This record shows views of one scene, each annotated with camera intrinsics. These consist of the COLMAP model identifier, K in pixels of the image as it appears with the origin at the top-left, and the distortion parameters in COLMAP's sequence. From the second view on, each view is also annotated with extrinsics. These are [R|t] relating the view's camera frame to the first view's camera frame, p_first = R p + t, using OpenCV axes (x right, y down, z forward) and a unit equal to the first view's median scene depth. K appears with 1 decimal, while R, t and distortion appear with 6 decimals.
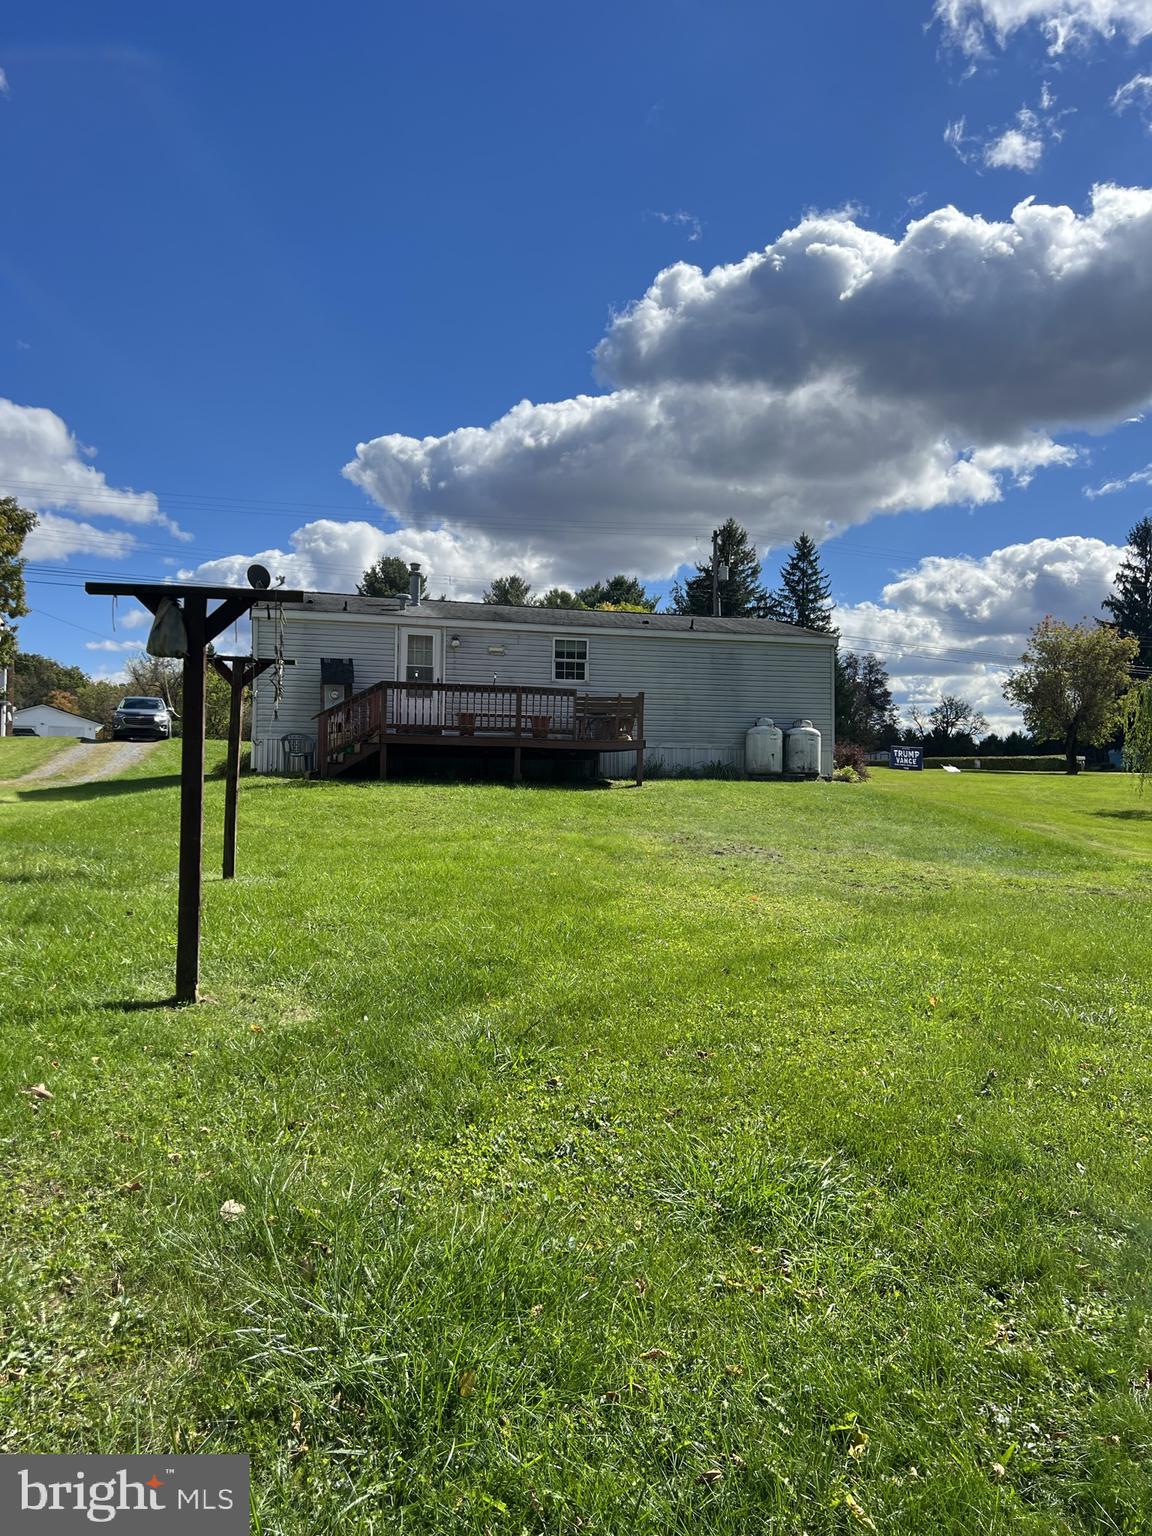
lens RADIAL K [[1149.7, 0, 580.8], [0, 1149.7, 774.8], [0, 0, 1]] dist [0.119646, -0.274988]
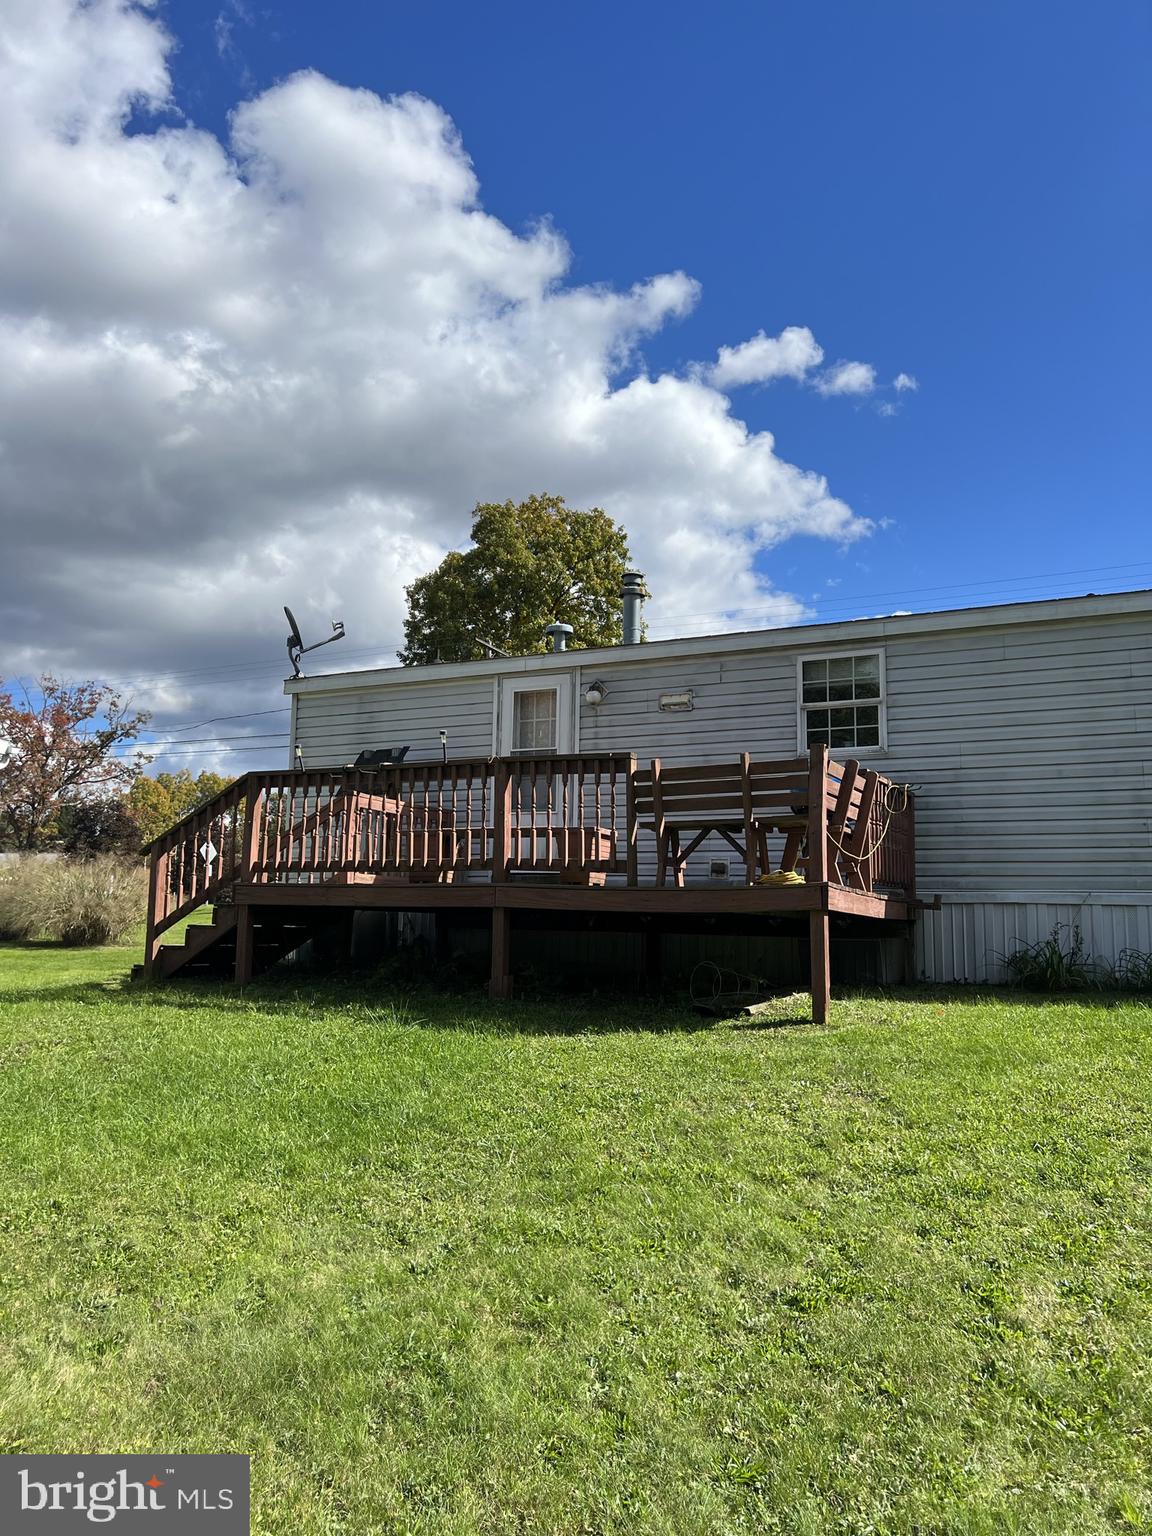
lens RADIAL K [[1149.7, 0, 580.8], [0, 1149.7, 774.8], [0, 0, 1]] dist [0.119646, -0.274988]
pose [[0.727304, -0.087657, -0.680695, 0.218588], [-0.006789, 0.990843, -0.134851, -0.013906], [0.686282, 0.102699, 0.720049, 0.635979]]
